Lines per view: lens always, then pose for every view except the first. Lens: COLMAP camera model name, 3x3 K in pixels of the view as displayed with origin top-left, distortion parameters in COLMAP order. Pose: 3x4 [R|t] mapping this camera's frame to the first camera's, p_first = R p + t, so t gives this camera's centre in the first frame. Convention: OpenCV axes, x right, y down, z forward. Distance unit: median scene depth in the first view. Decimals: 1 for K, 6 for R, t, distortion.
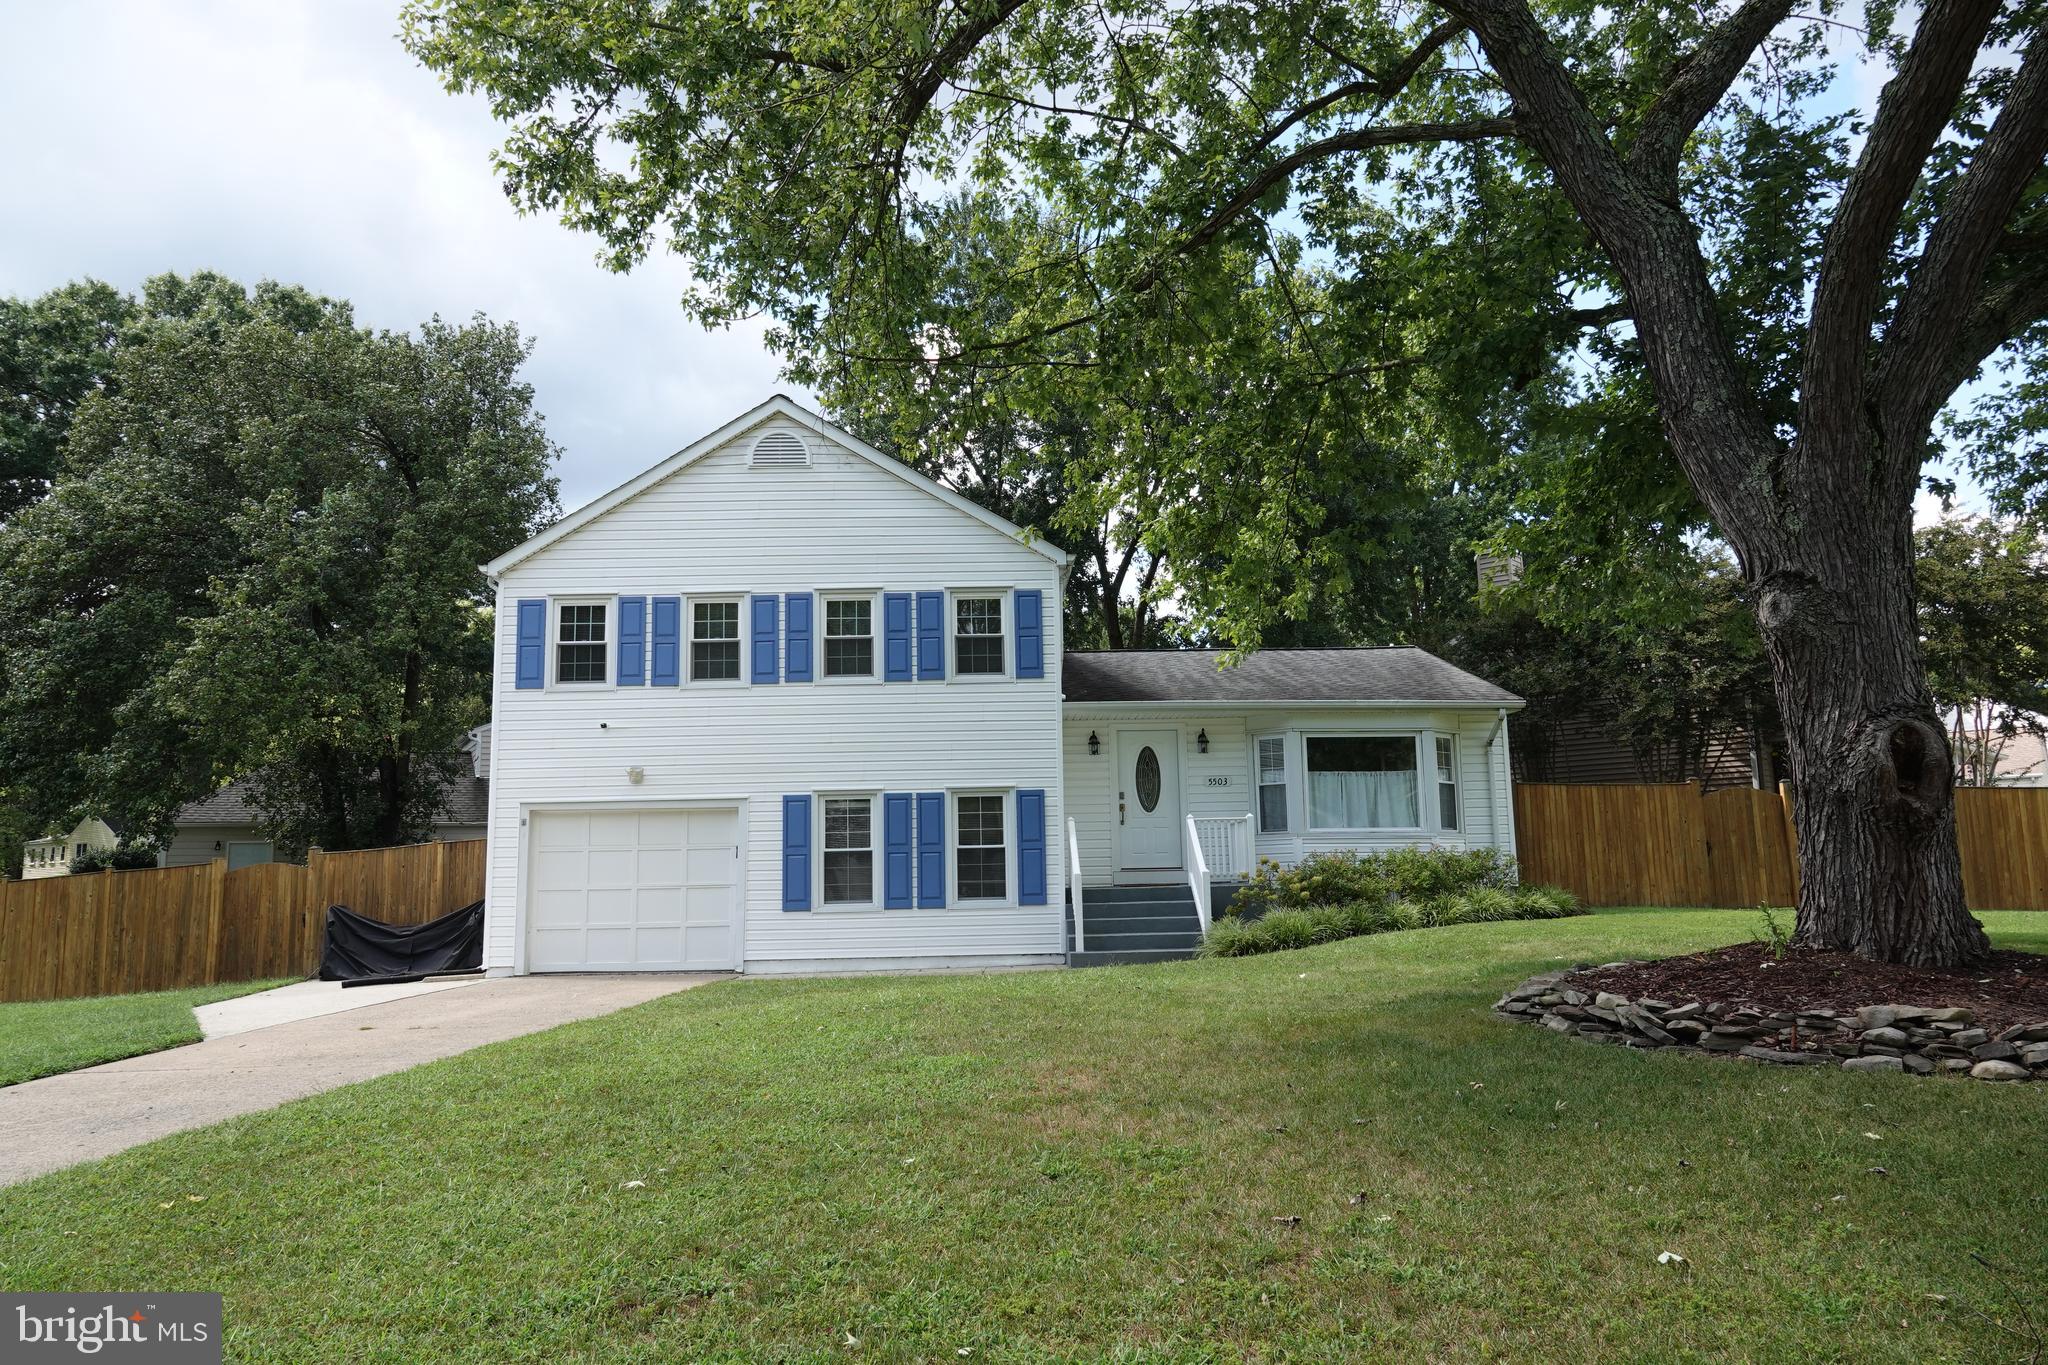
lens RADIAL K [[1437.2, 0, 1029.0], [0, 1437.2, 679.3], [0, 0, 1]] dist [0.000787, 0.007495]
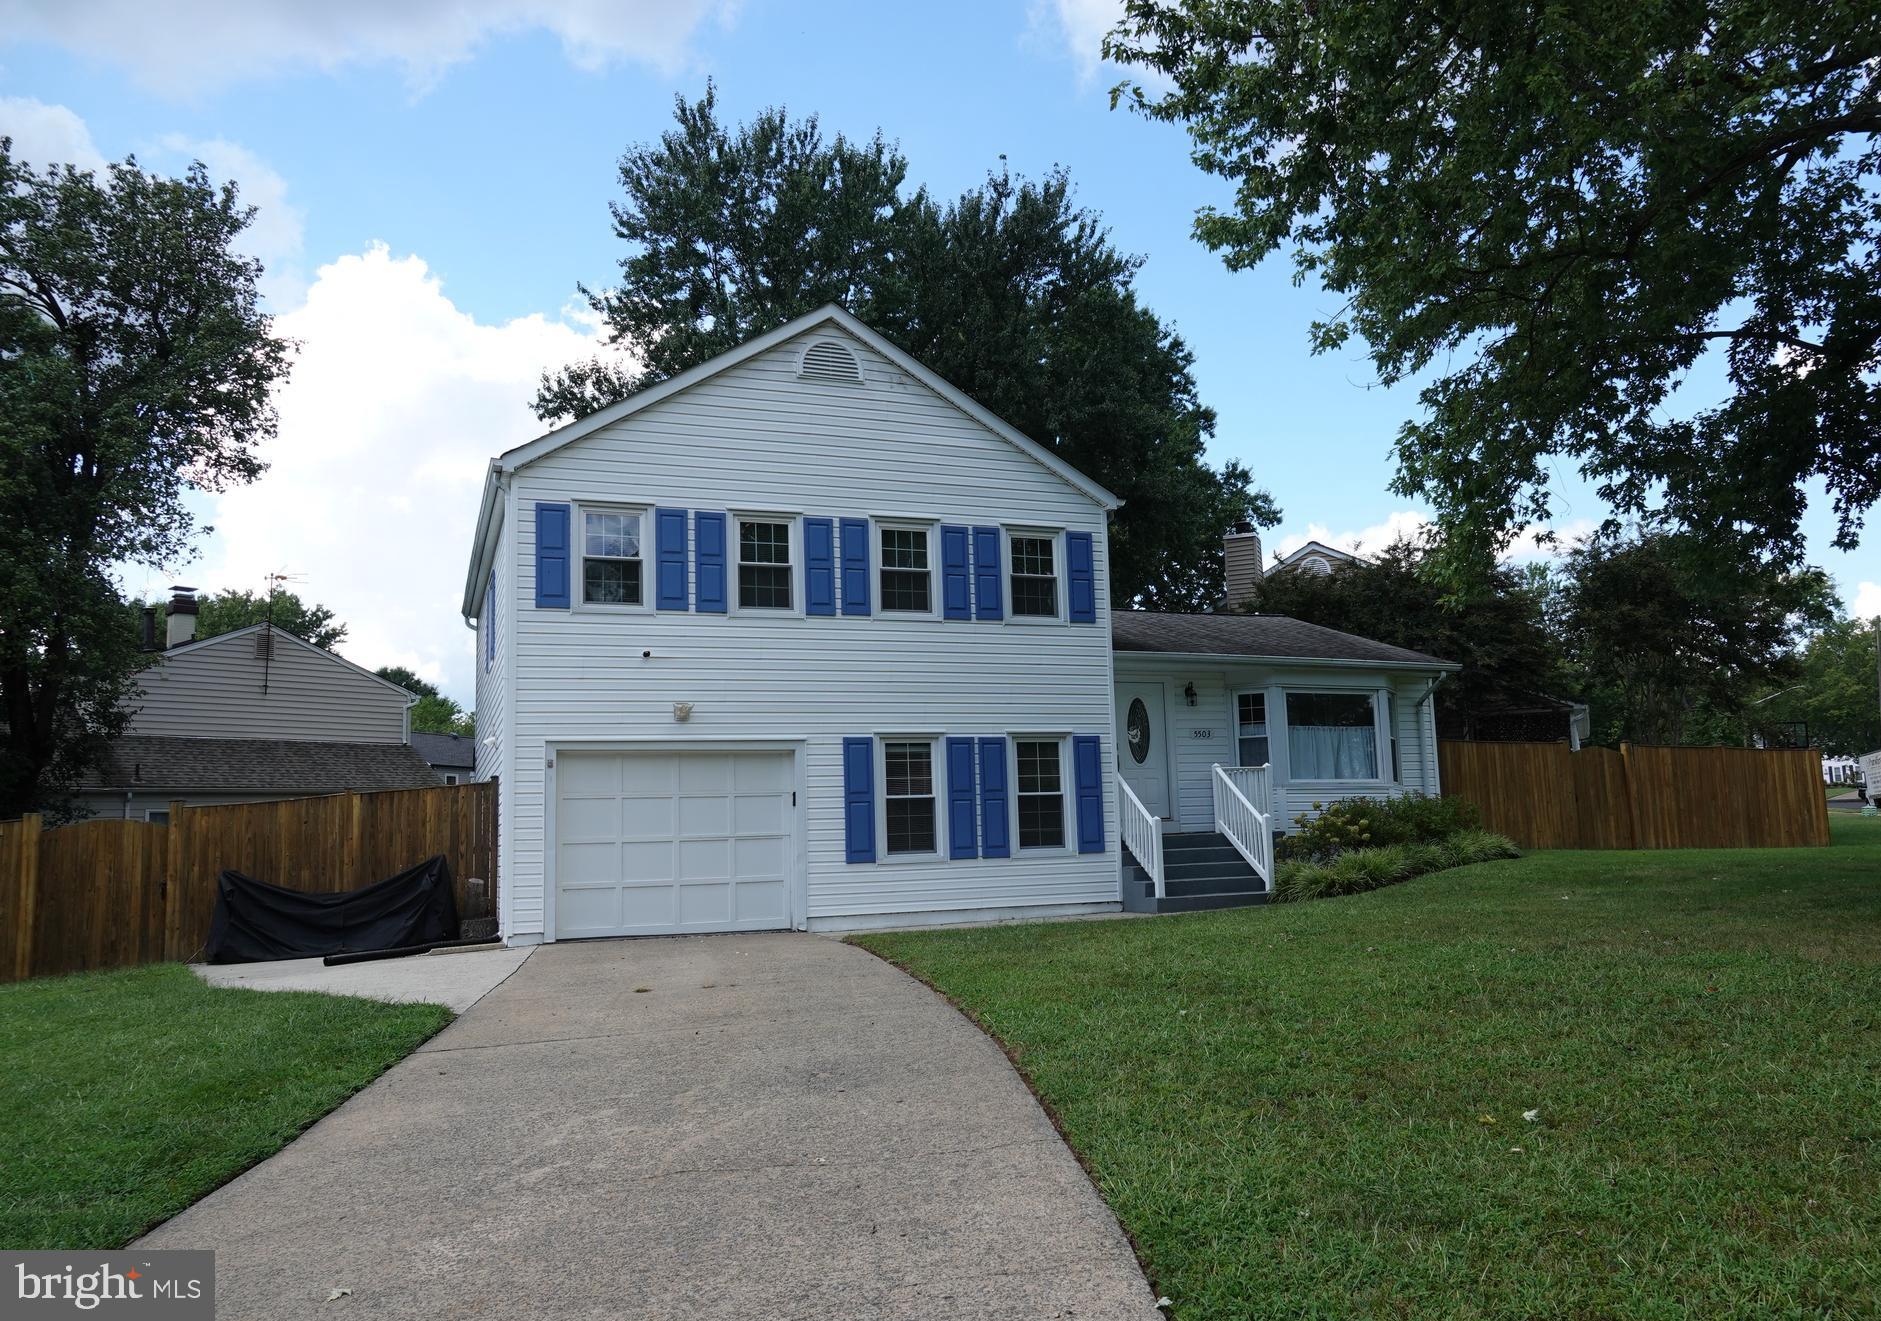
lens RADIAL K [[1426.4, 0, 1021.1], [0, 1426.4, 682.1], [0, 0, 1]] dist [-0.006133, 0.015929]
pose [[0.931103, 0.029384, 0.363572, -0.390925], [-0.033452, 0.999428, 0.004898, 0.036662], [-0.363220, -0.016723, 0.931553, 0.110670]]
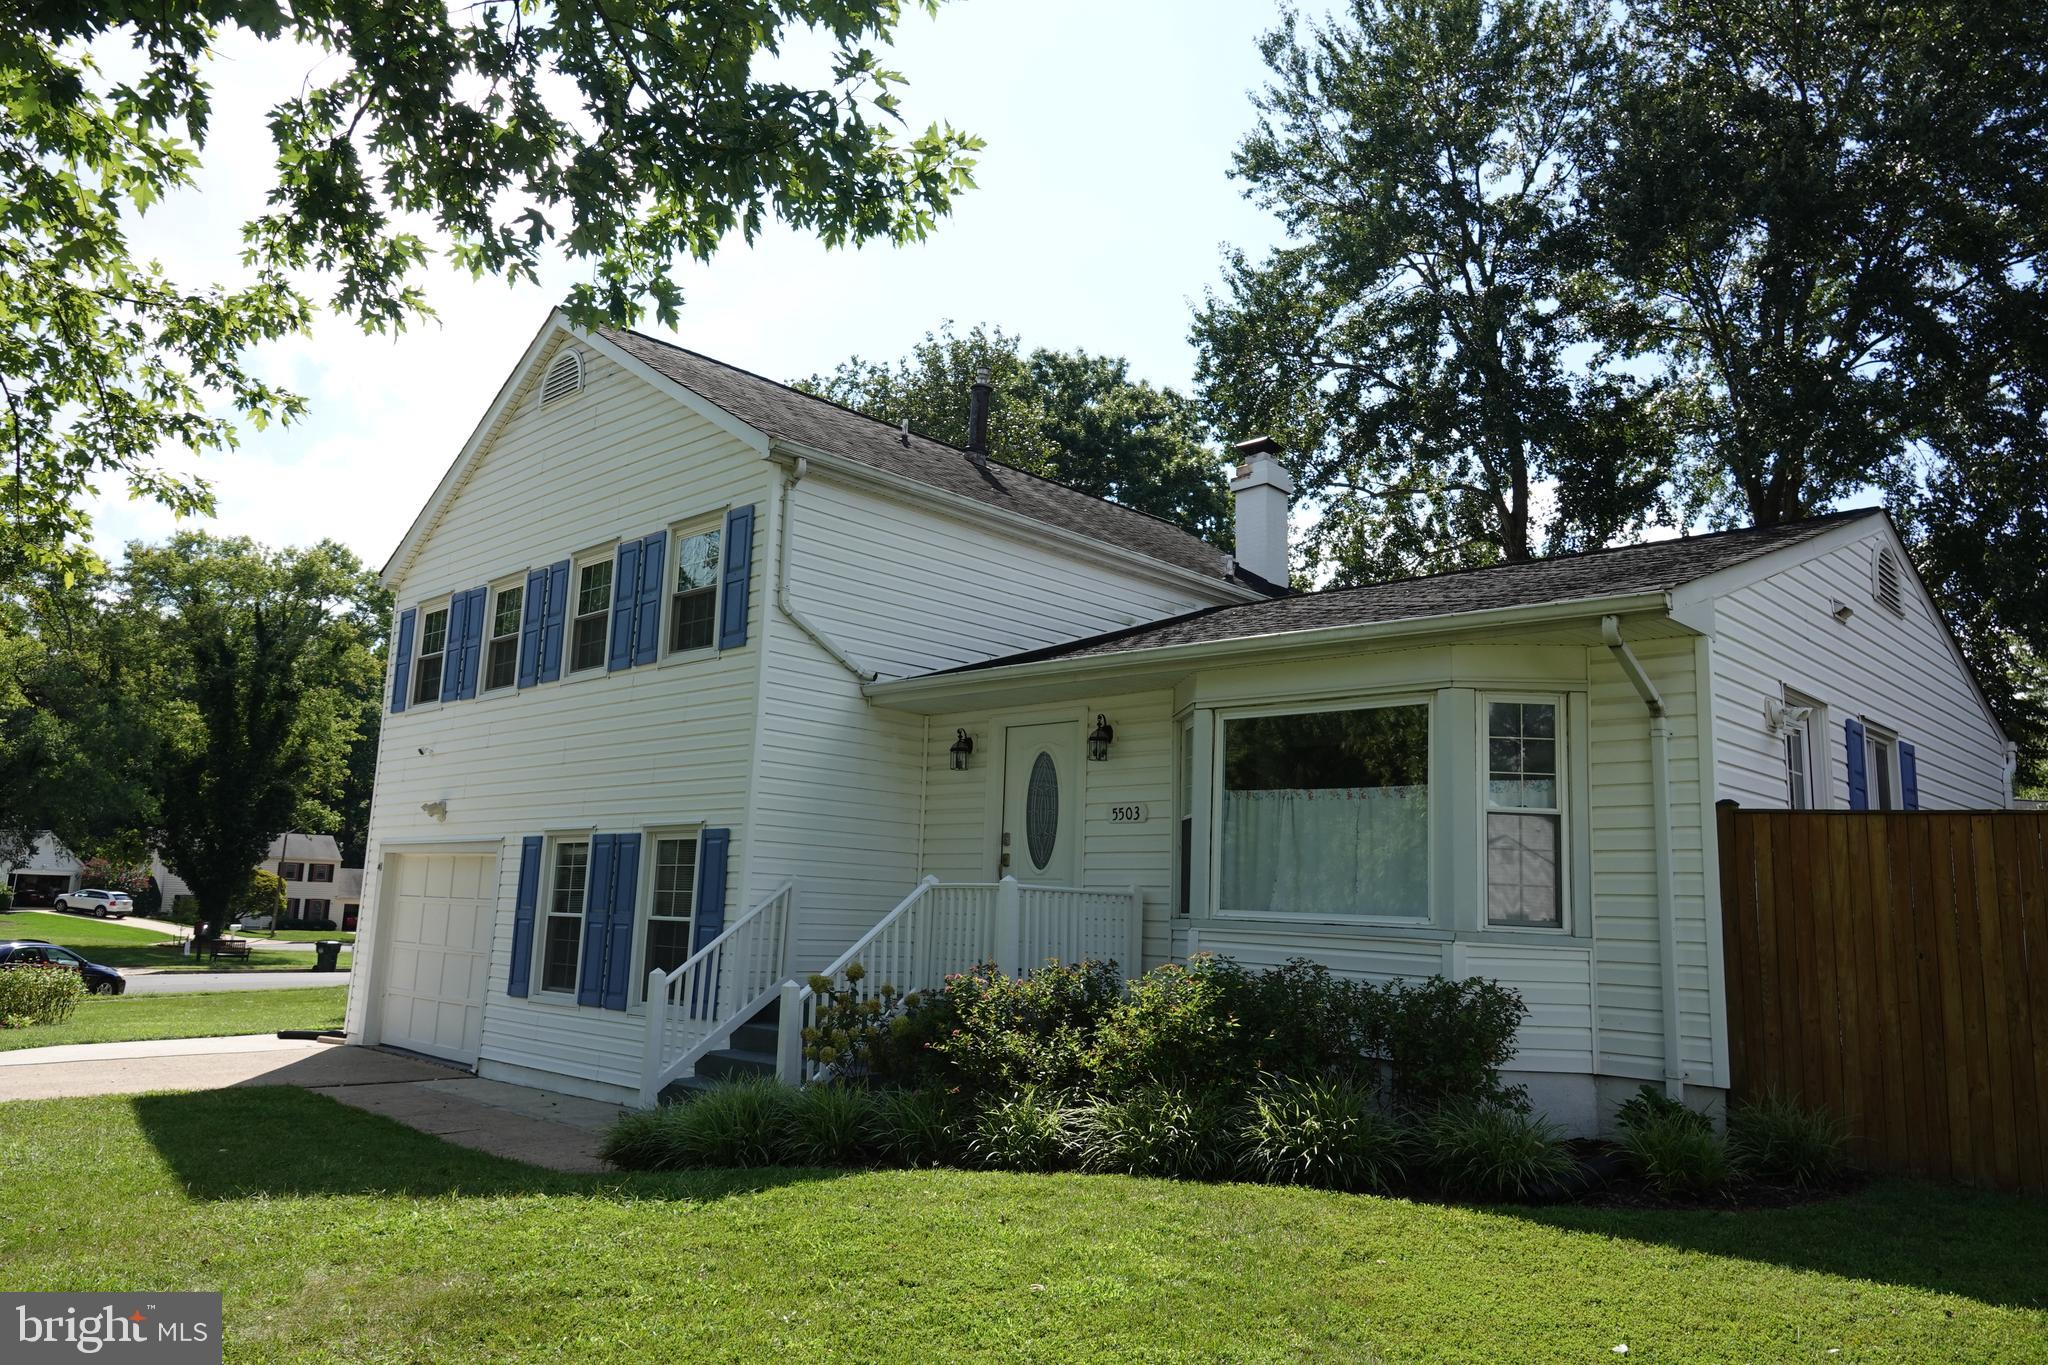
lens RADIAL K [[1437.2, 0, 1023.4], [0, 1437.2, 683.0], [0, 0, 1]] dist [0.000787, 0.007495]
pose [[0.702951, -0.073861, -0.707393, 0.526103], [0.052103, 0.997269, -0.052352, 0.053205], [0.709327, -0.000057, 0.704879, 0.653106]]
